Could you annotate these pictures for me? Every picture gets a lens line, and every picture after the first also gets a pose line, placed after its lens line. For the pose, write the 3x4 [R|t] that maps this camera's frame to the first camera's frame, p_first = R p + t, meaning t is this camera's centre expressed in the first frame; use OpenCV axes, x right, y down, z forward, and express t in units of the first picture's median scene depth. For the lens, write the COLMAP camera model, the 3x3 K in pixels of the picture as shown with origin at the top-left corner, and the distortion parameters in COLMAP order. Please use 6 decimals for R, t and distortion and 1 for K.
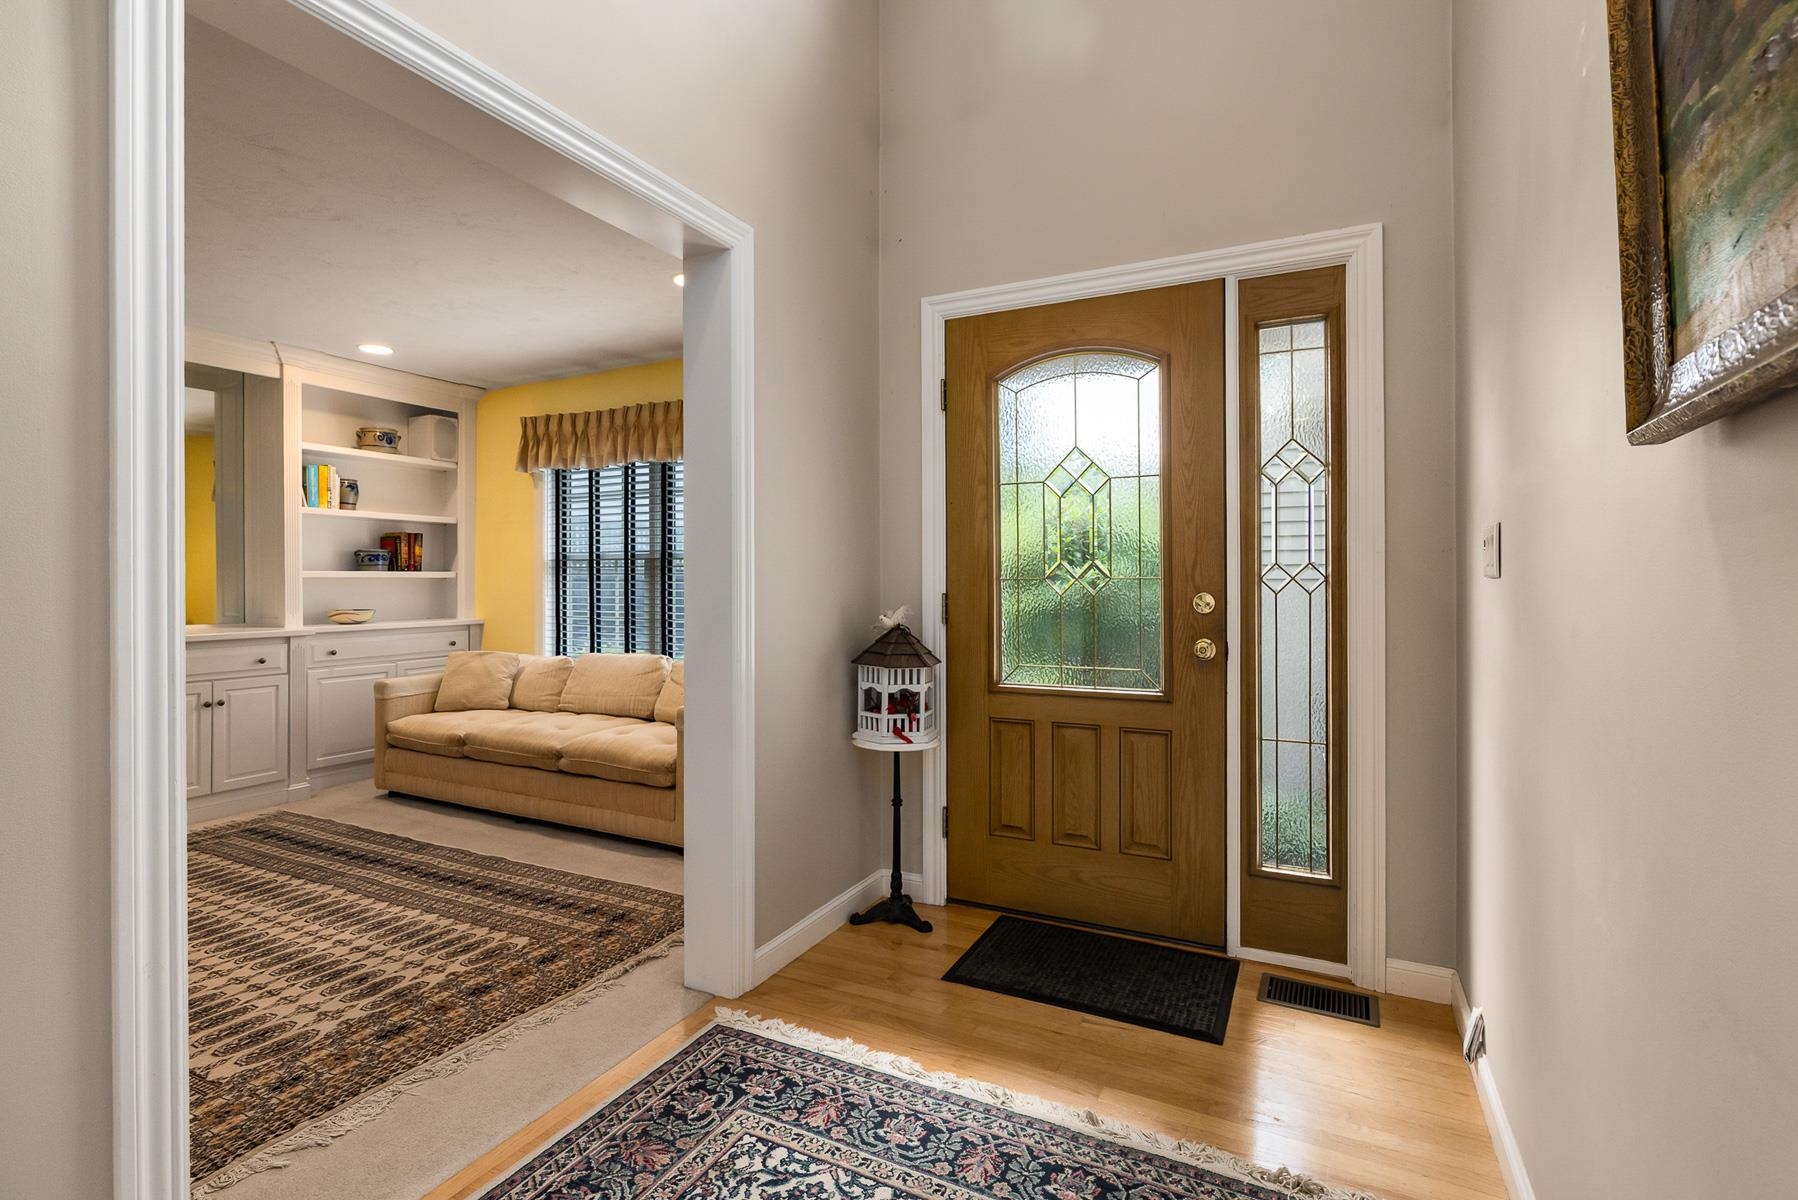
lens RADIAL K [[867.4, 0, 888.9], [0, 867.4, 565.3], [0, 0, 1]] dist [0.000635, 0.000137]
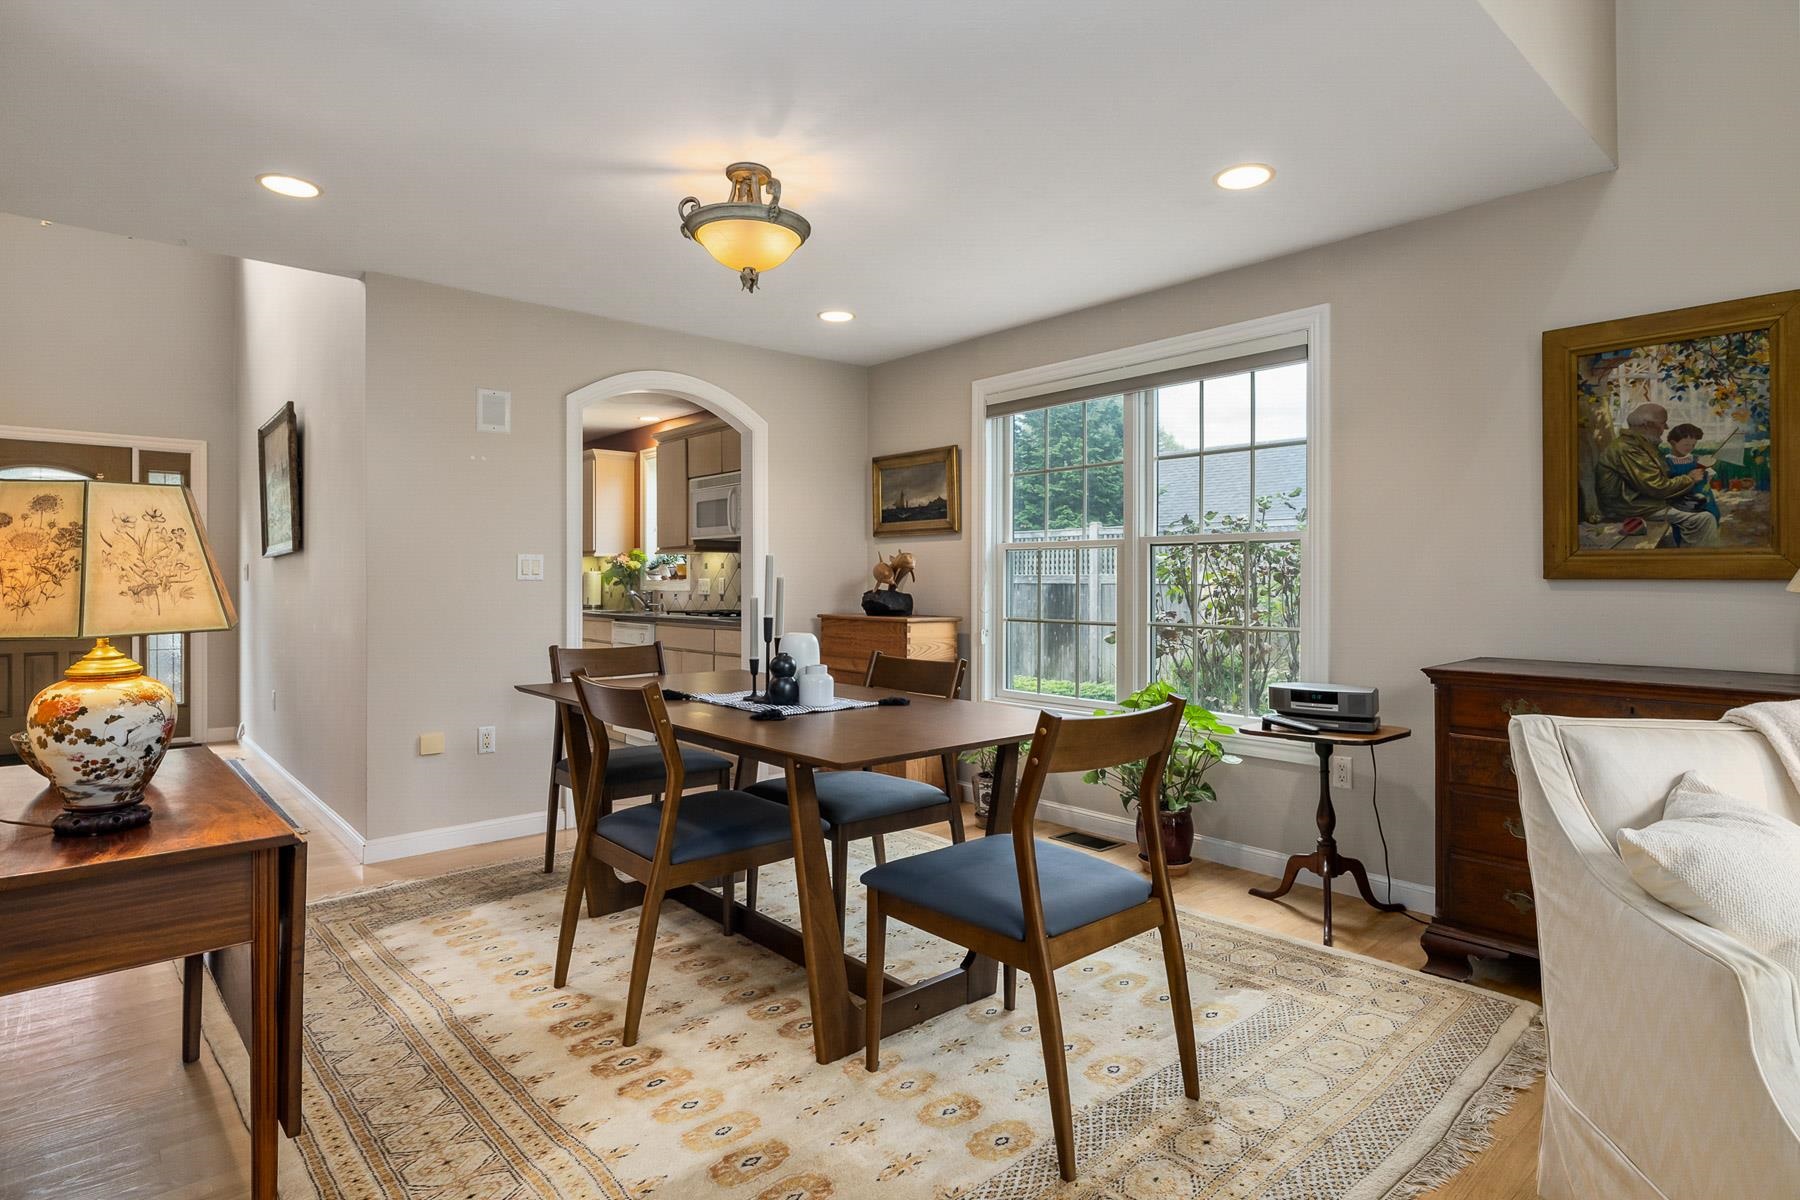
lens RADIAL K [[944.0, 0, 900.1], [0, 944.0, 587.3], [0, 0, 1]] dist [0.003324, 0.000547]
pose [[0.365315, -0.001670, 0.930882, -1.211539], [-0.008464, 0.999951, 0.005116, 0.004039], [-0.930845, -0.009748, 0.365283, -1.819369]]
